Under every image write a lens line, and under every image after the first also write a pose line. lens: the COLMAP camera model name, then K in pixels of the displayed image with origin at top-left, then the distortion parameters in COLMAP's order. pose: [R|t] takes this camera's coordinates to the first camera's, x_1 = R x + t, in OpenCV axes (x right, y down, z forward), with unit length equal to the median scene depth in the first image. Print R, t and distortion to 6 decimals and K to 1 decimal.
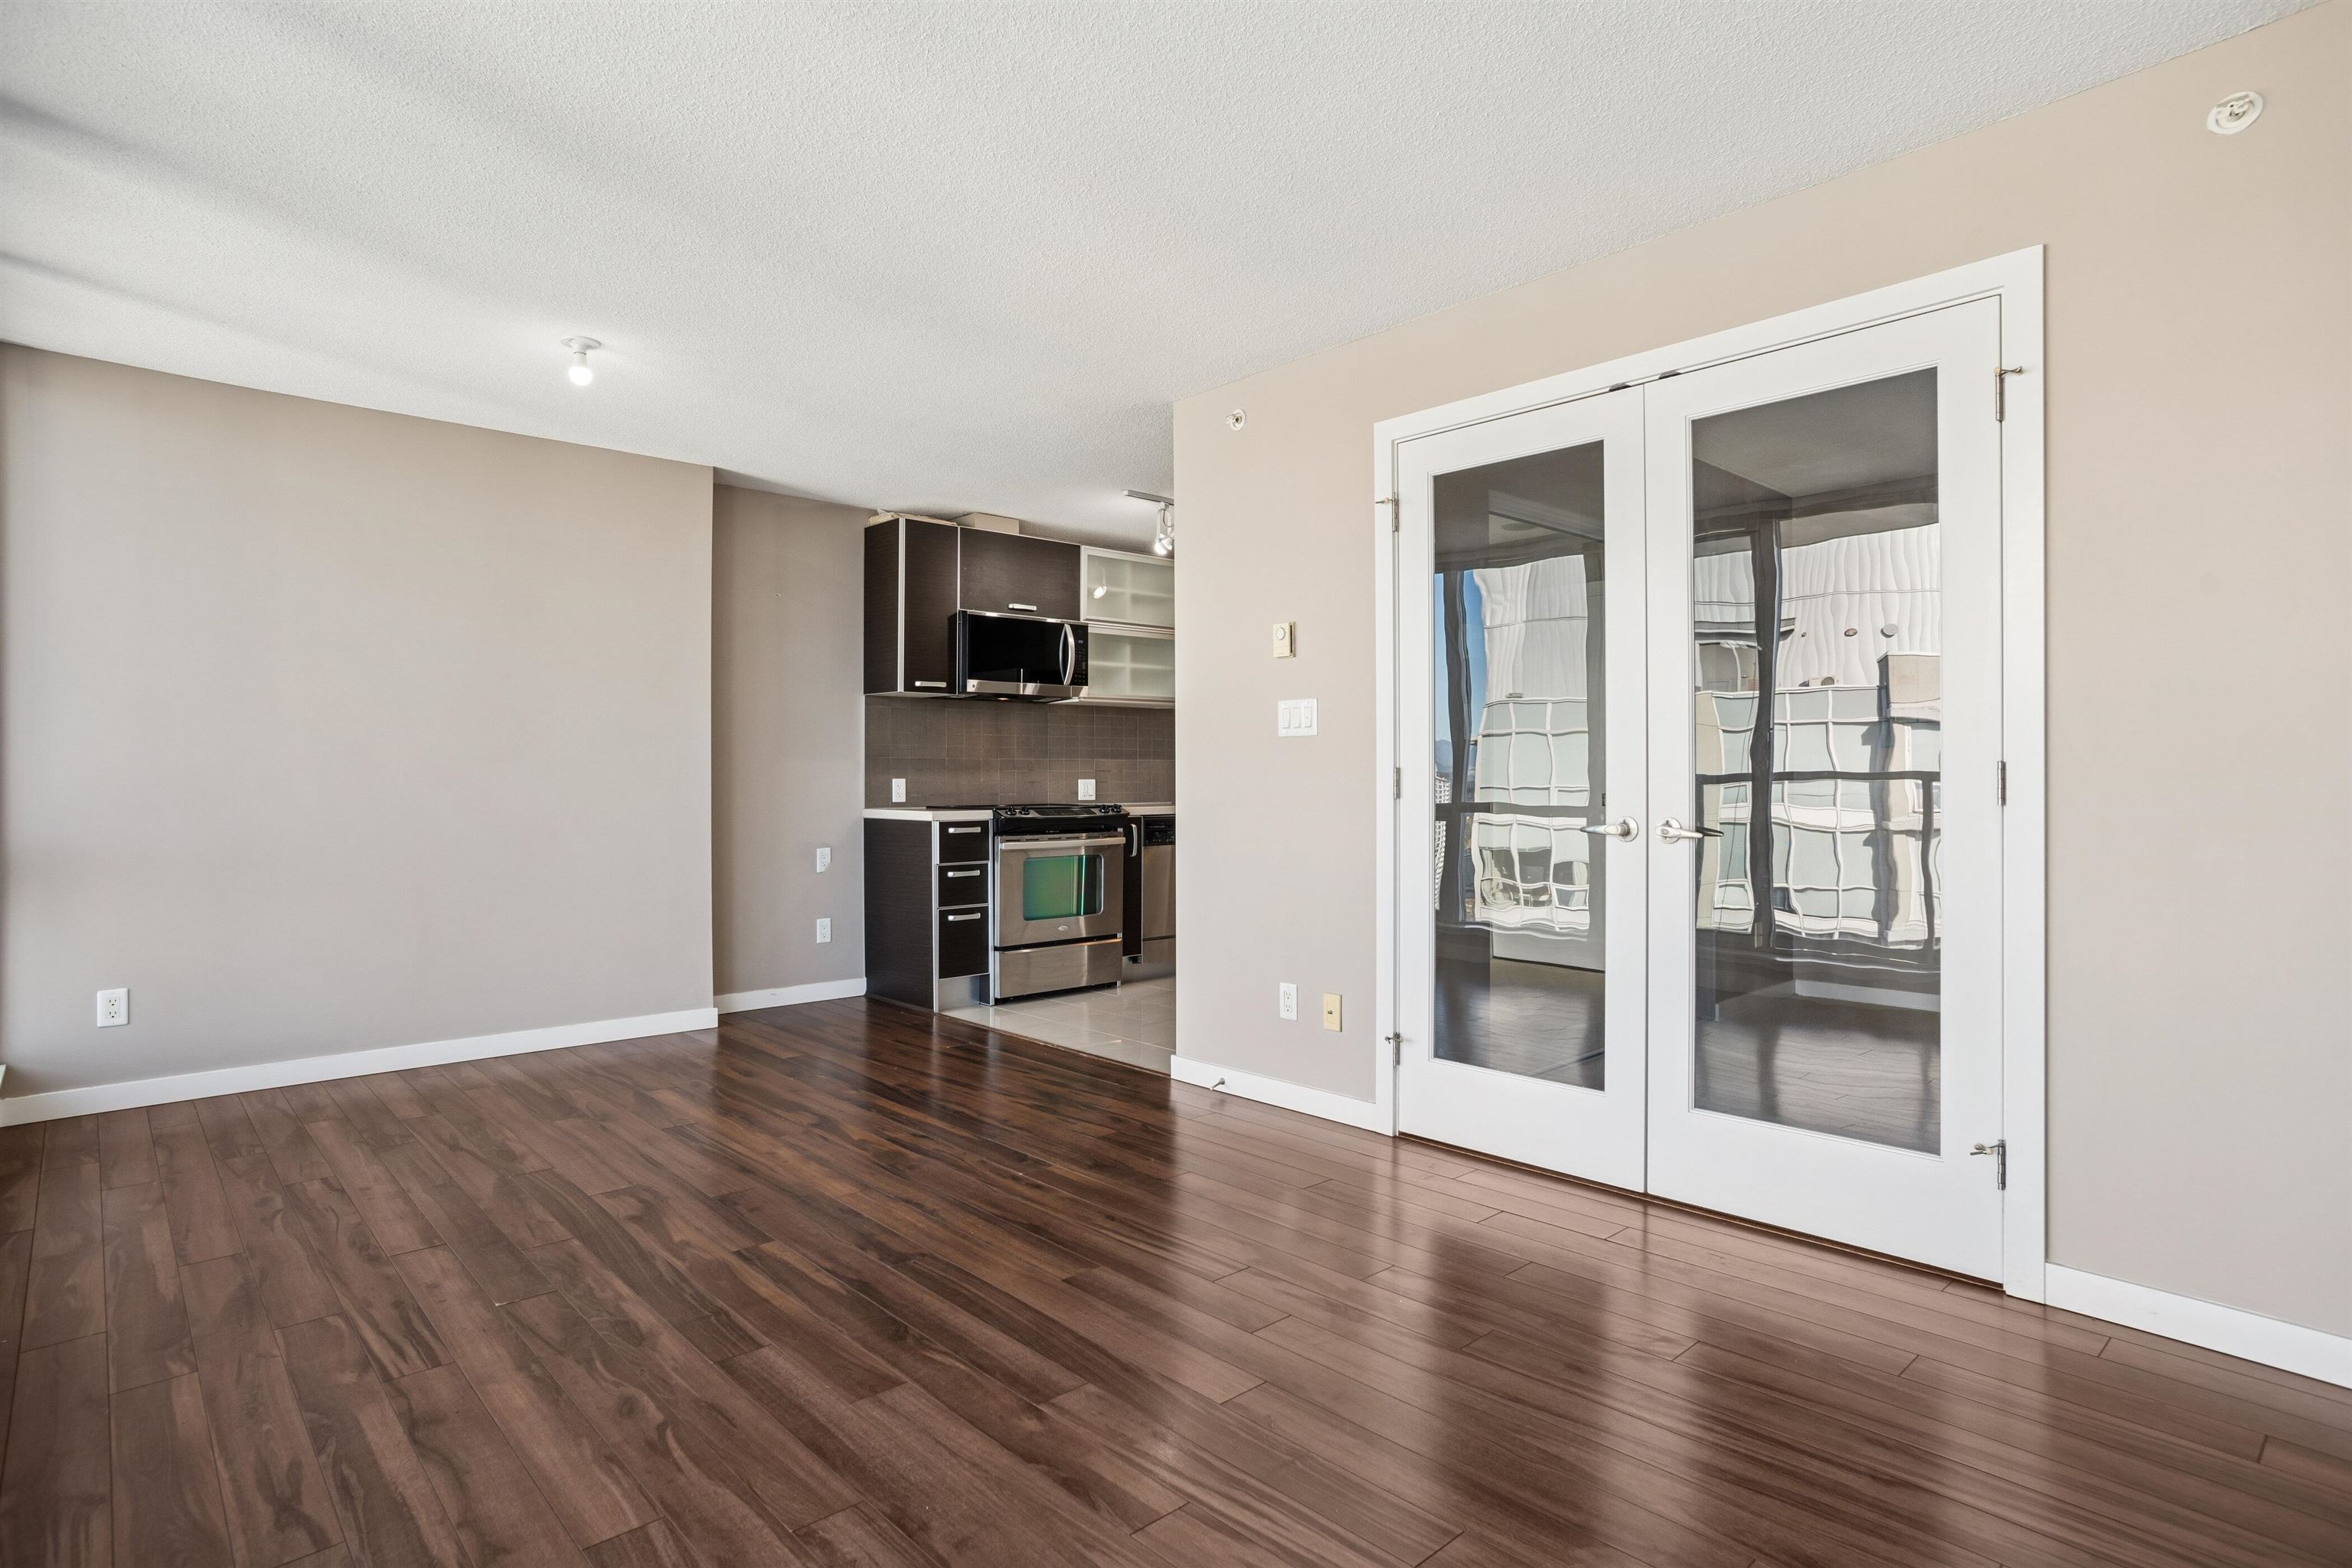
lens RADIAL K [[1219.8, 0, 1153.0], [0, 1219.8, 764.5], [0, 0, 1]] dist [-0.051389, 0.041585]
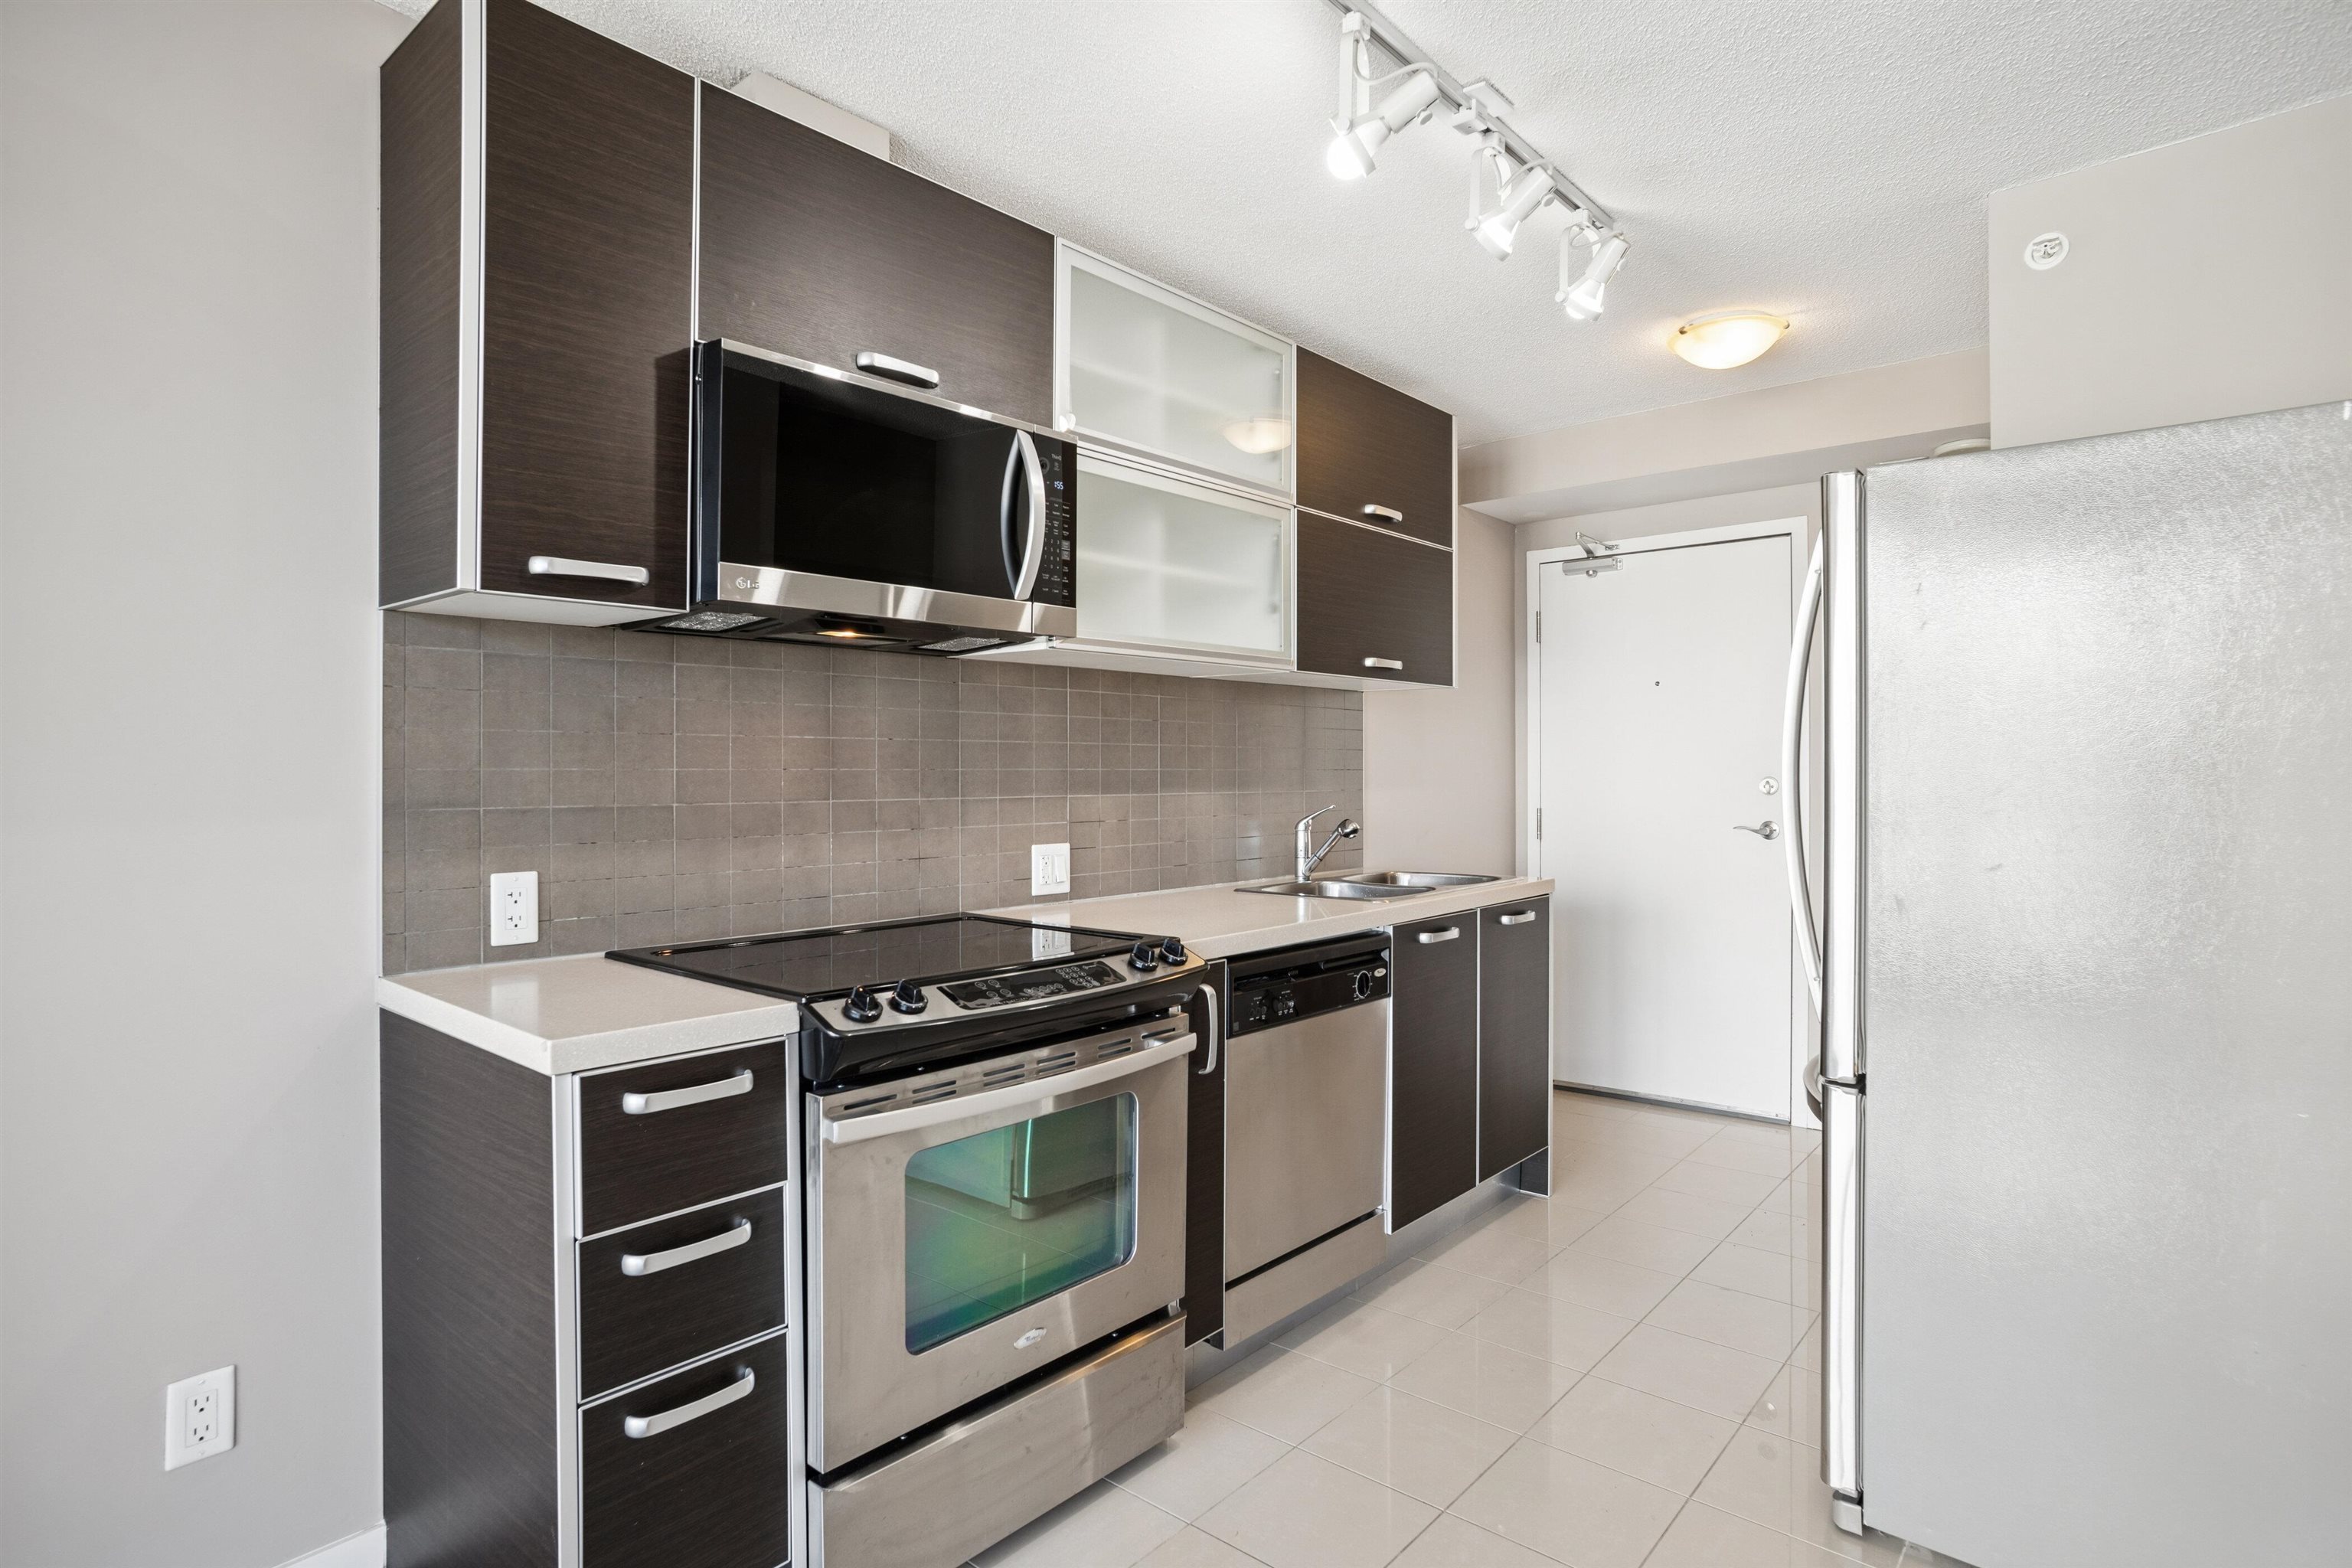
lens RADIAL K [[1221.7, 0, 1164.6], [0, 1221.7, 772.7], [0, 0, 1]] dist [-0.071655, 0.053585]
pose [[0.992615, 0.001948, 0.121291, -0.088209], [-0.003558, 0.999908, 0.013060, -0.023245], [-0.121255, -0.013396, 0.992531, 0.776204]]
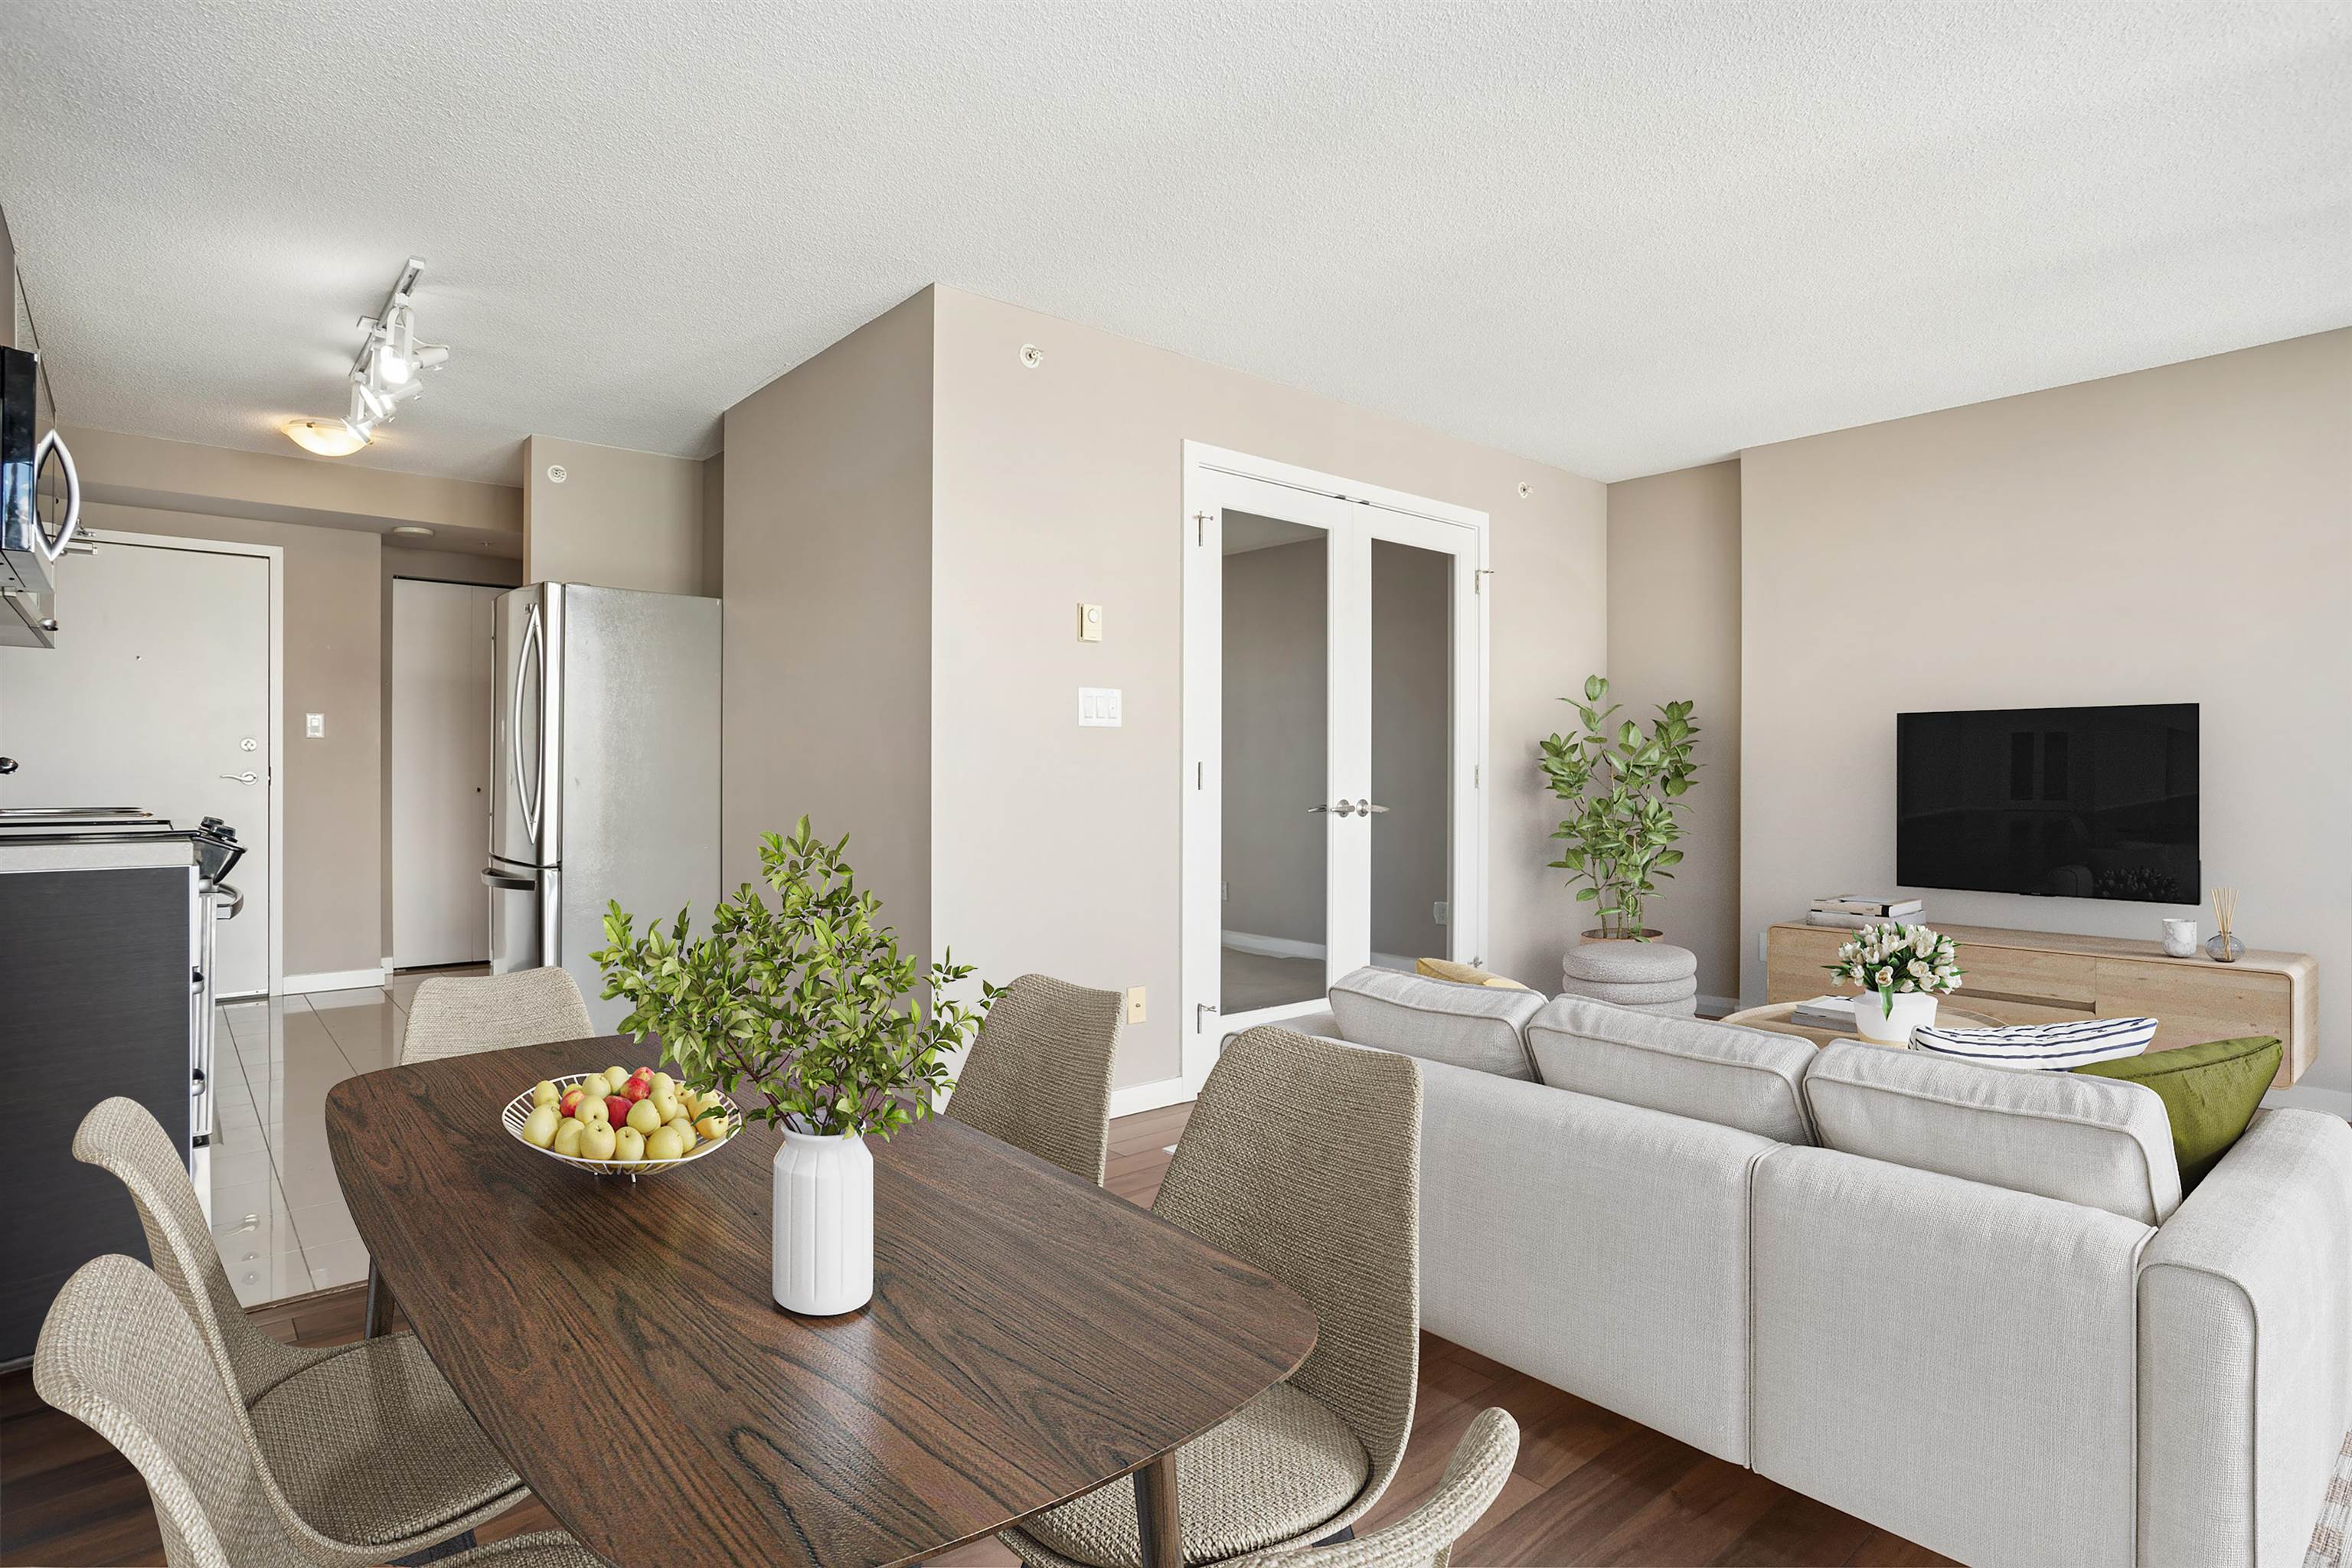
lens RADIAL K [[1221.7, 0, 1164.6], [0, 1221.7, 772.7], [0, 0, 1]] dist [-0.071655, 0.053585]
pose [[0.031006, 0.003598, 0.999513, -0.621828], [-0.013931, 0.999898, -0.003168, 0.011234], [-0.999422, -0.013826, 0.031053, 0.685748]]
